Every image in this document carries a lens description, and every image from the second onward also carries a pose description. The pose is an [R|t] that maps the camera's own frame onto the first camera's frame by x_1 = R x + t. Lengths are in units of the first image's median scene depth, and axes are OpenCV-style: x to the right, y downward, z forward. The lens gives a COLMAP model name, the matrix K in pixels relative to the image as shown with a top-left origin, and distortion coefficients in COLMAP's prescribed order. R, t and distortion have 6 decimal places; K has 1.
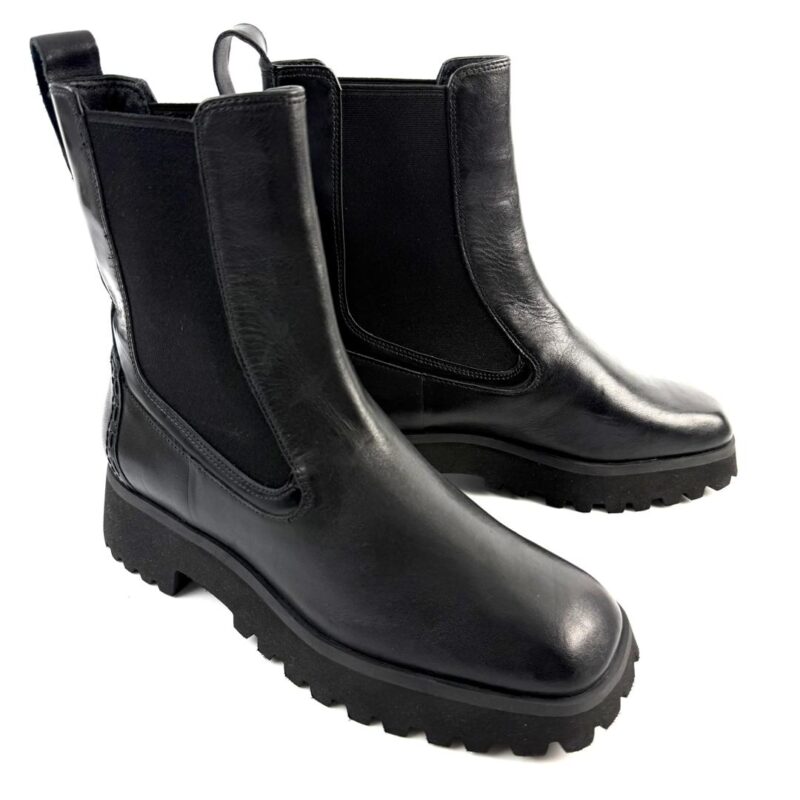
lens RADIAL K [[601.2, 0, 452.7], [0, 601.2, 400.1], [0, 0, 1]] dist [-0.009000, -0.009470]
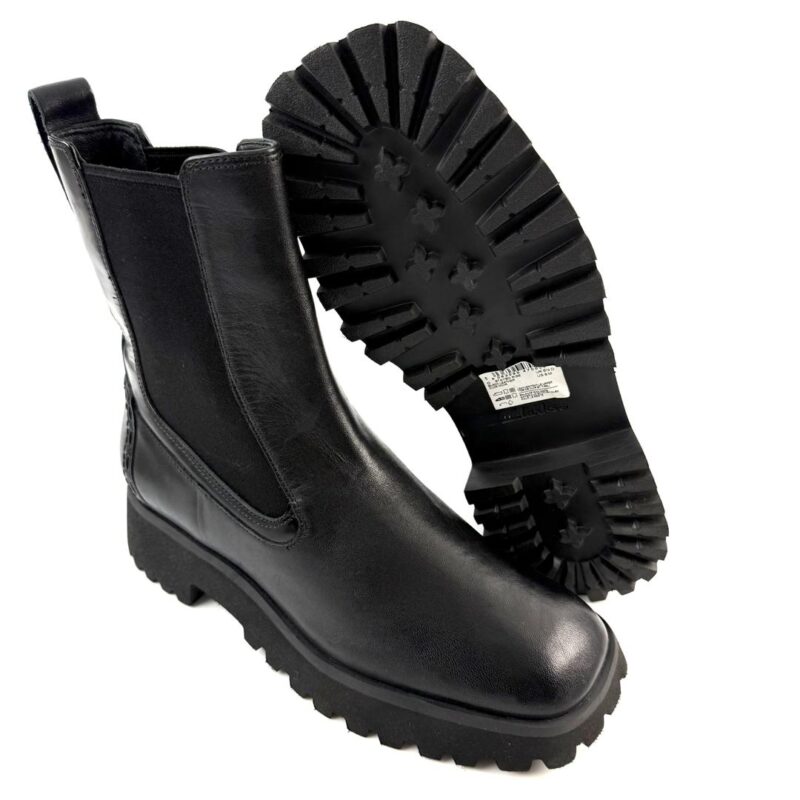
lens RADIAL K [[601.2, 0, 452.7], [0, 601.2, 400.1], [0, 0, 1]] dist [-0.009000, -0.009470]
pose [[0.998514, -0.009740, -0.053624, 0.076940], [0.012724, 0.998373, 0.055579, -0.115165], [0.052995, -0.056179, 0.997013, -0.026285]]
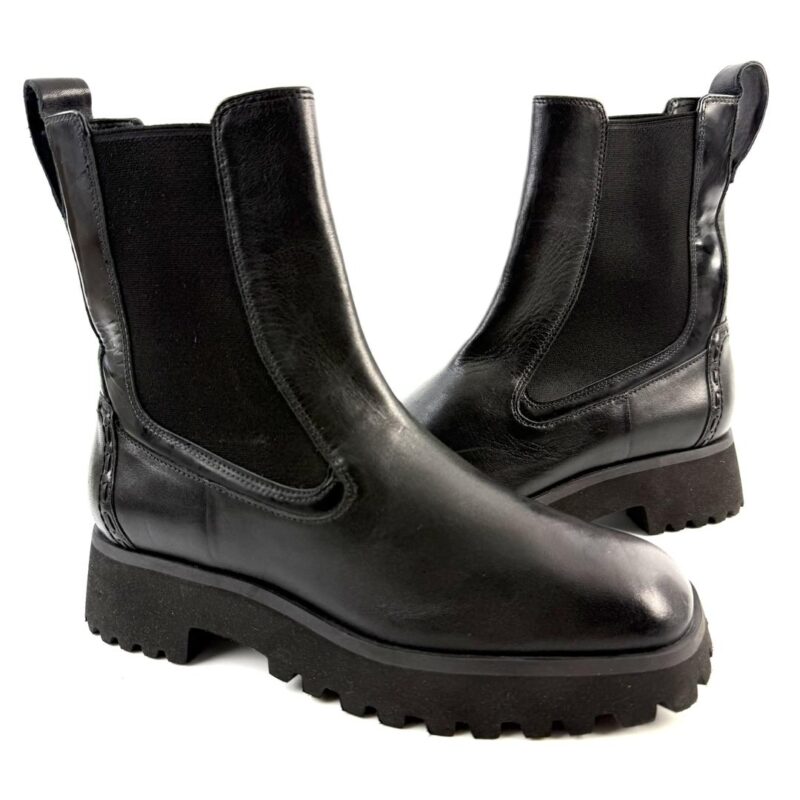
lens RADIAL K [[601.2, 0, 452.7], [0, 601.2, 400.1], [0, 0, 1]] dist [-0.009000, -0.009470]
pose [[0.981739, -0.131223, 0.137731, -0.193529], [0.157316, 0.967098, -0.199934, 0.236874], [-0.106964, 0.217950, 0.970081, 0.041116]]
